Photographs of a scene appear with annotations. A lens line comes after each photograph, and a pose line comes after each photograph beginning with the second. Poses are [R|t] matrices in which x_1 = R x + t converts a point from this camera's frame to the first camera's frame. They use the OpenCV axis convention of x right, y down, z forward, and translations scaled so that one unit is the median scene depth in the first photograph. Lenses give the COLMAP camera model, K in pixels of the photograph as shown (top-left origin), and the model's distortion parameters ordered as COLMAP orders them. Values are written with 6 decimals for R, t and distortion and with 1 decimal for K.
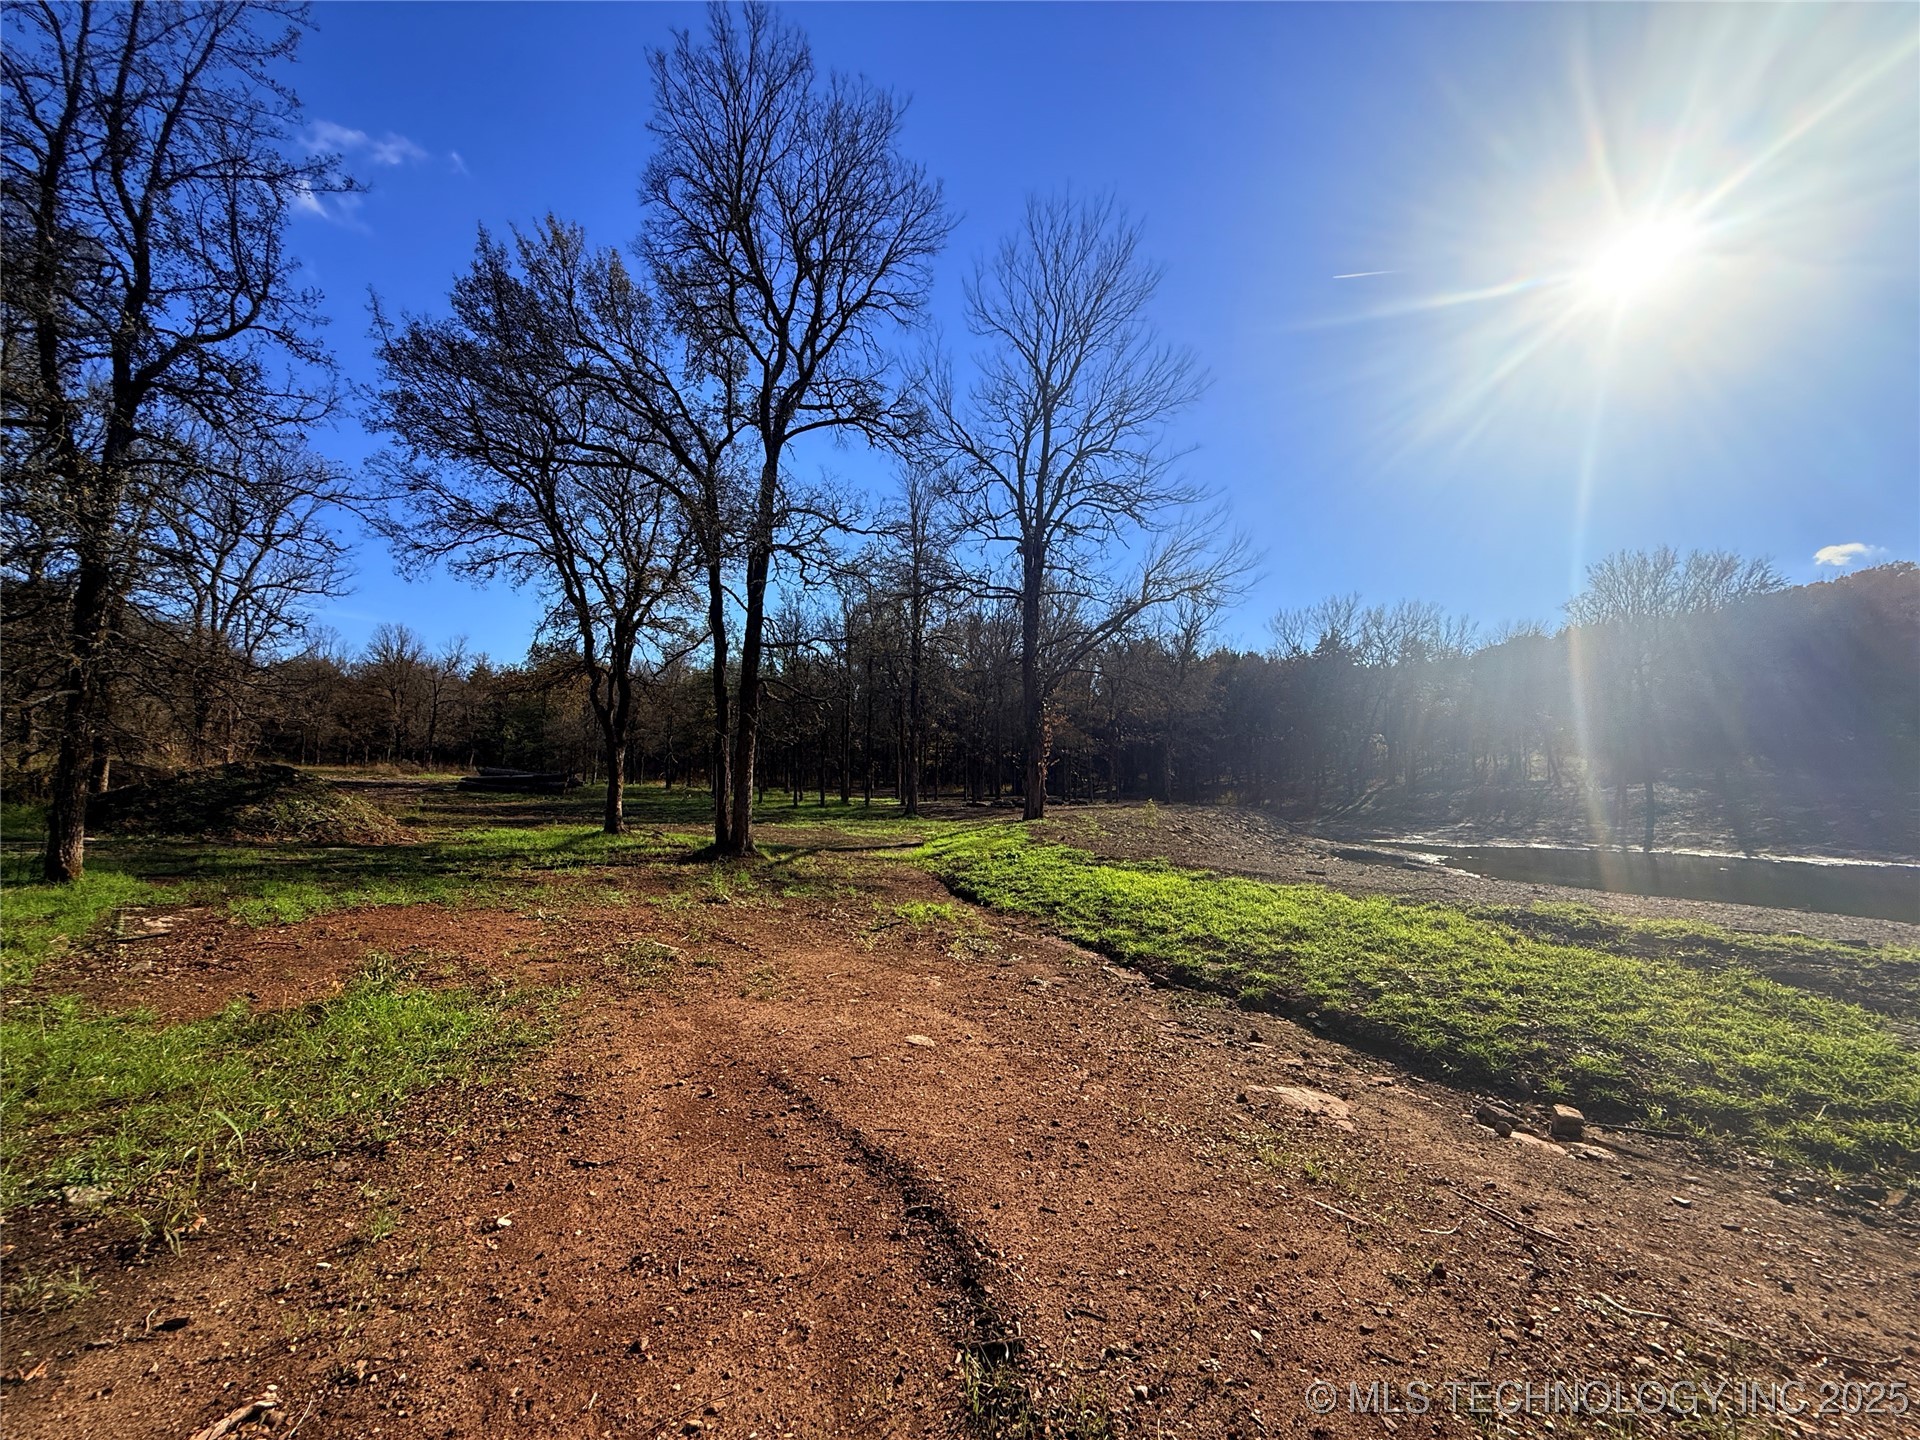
lens RADIAL K [[769.0, 0, 961.8], [0, 769.0, 726.5], [0, 0, 1]] dist [0.001233, -0.000495]
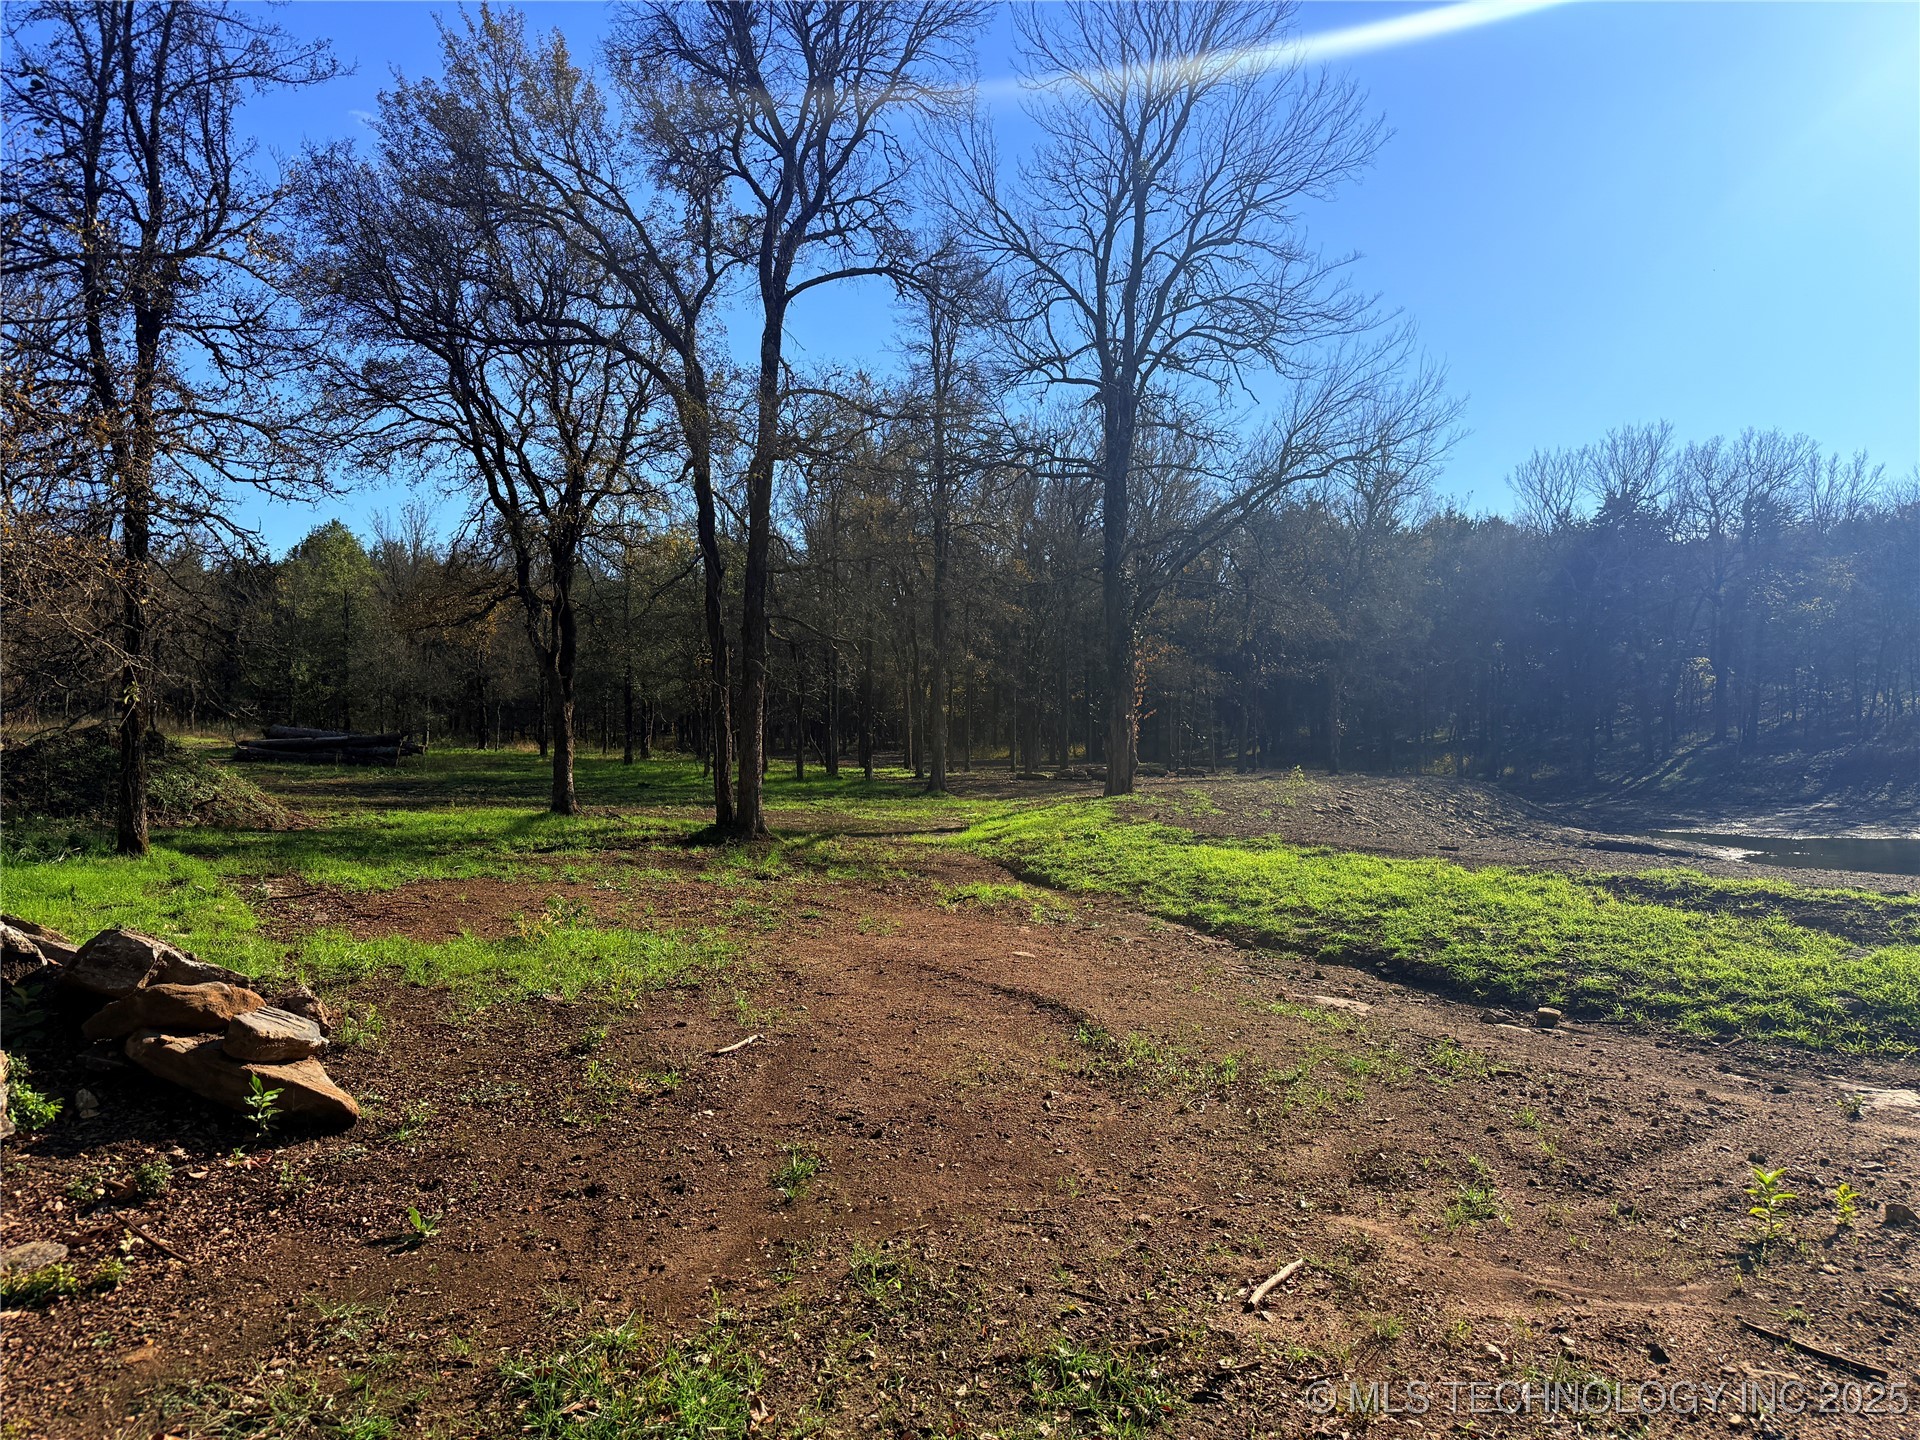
lens RADIAL K [[1356.4, 0, 960.8], [0, 1356.4, 731.2], [0, 0, 1]] dist [0.043266, -0.046225]
pose [[0.999649, -0.007074, -0.025549, -0.019227], [0.008719, 0.997858, 0.064827, -0.019216], [0.025036, -0.065027, 0.997569, -0.235202]]
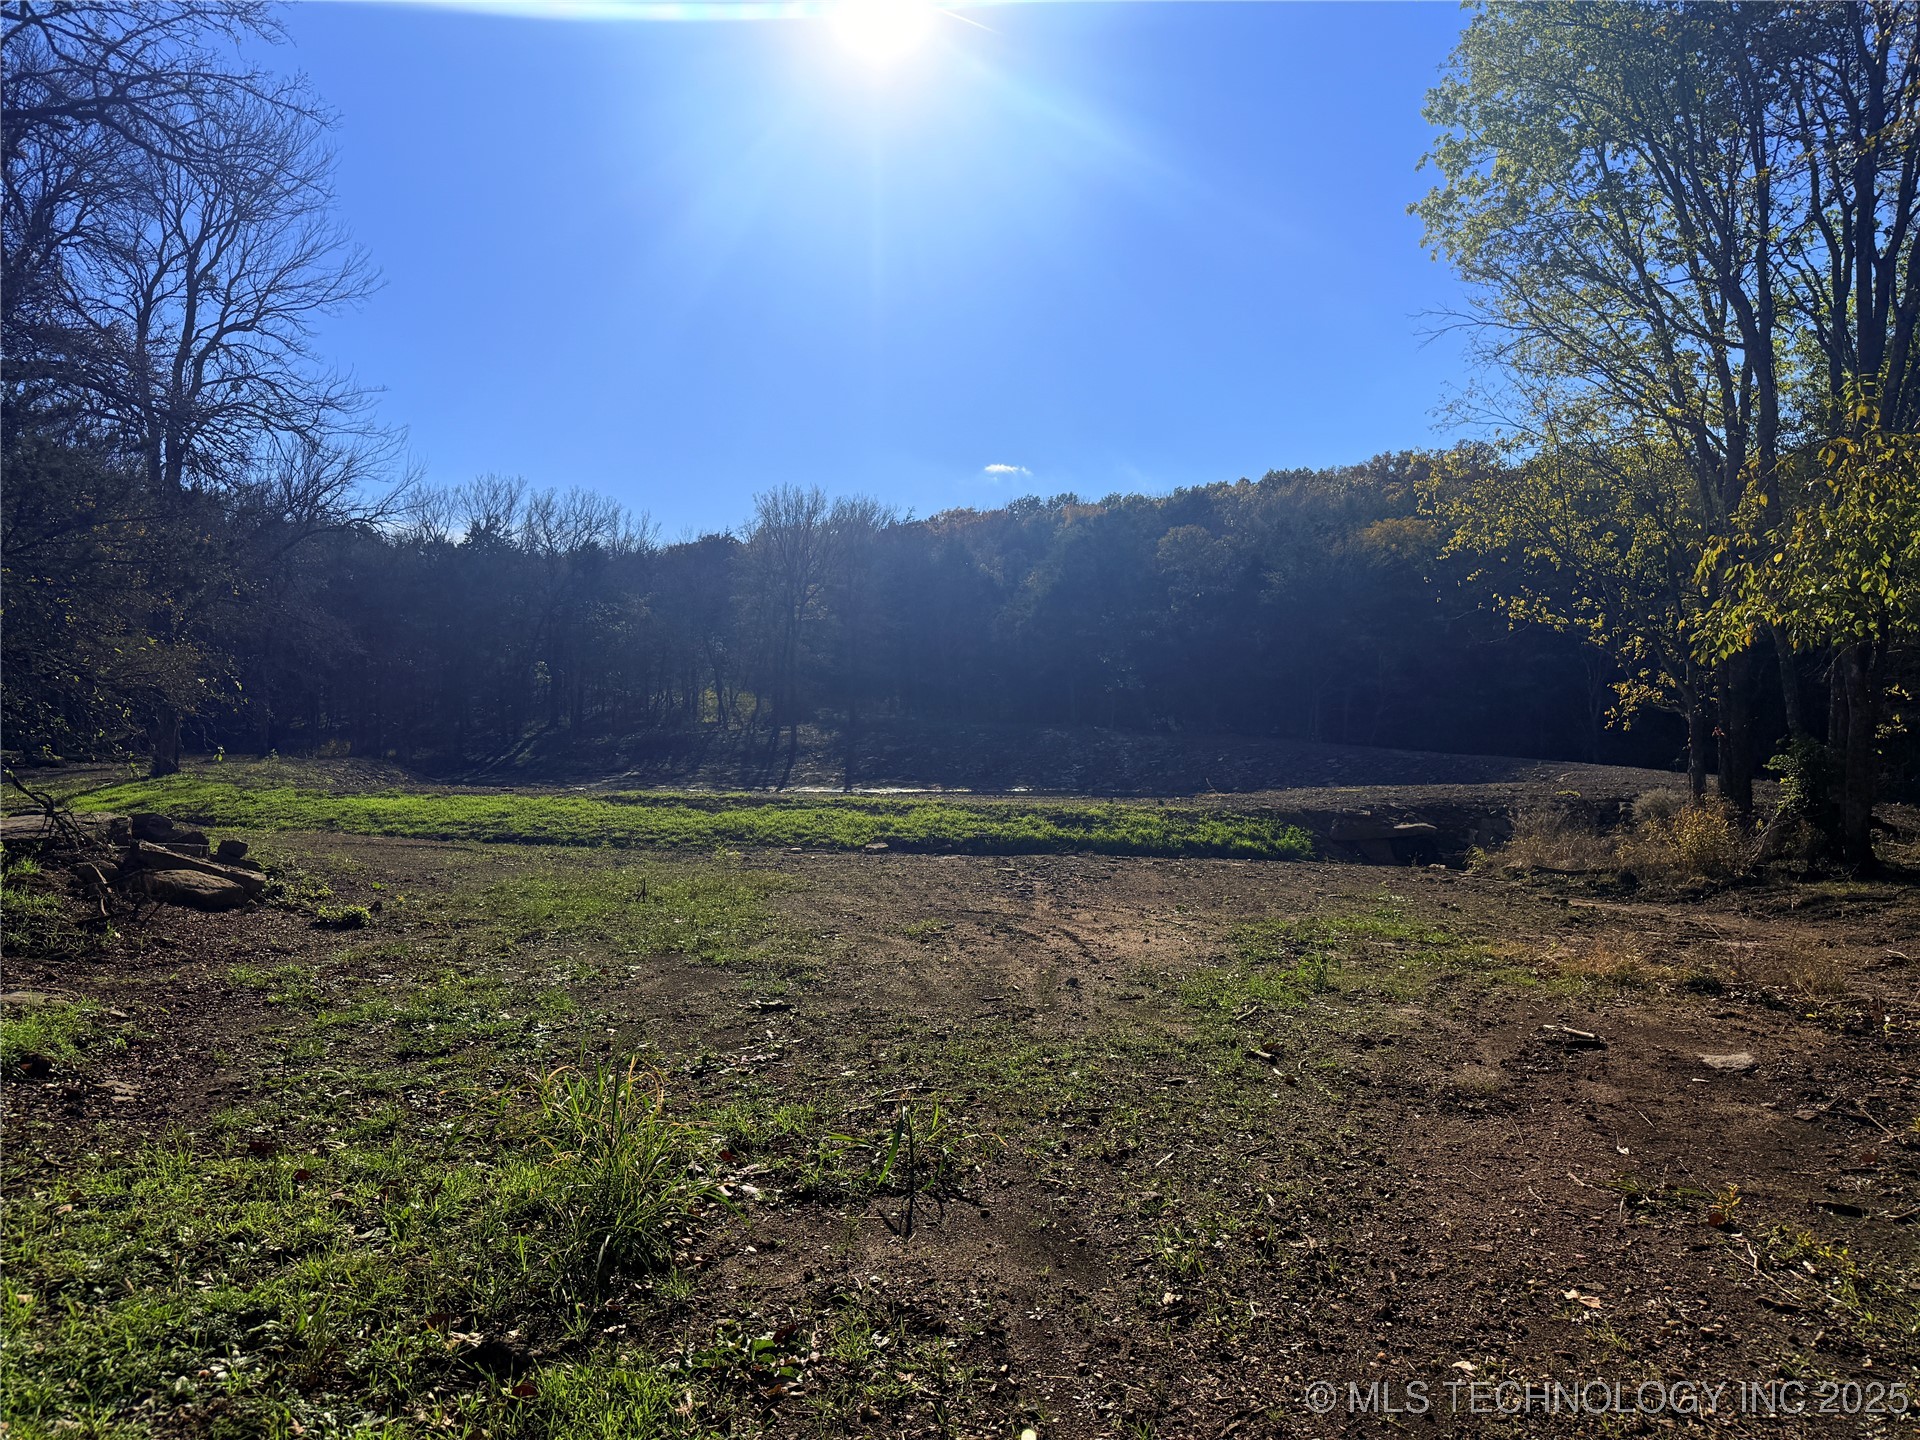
lens RADIAL K [[1356.4, 0, 962.1], [0, 1356.4, 711.5], [0, 0, 1]] dist [0.043266, -0.046225]
pose [[0.697070, 0.000903, 0.717003, -0.388413], [-0.047011, 0.997905, 0.044446, -0.058435], [-0.715461, -0.064689, 0.695652, -0.693998]]
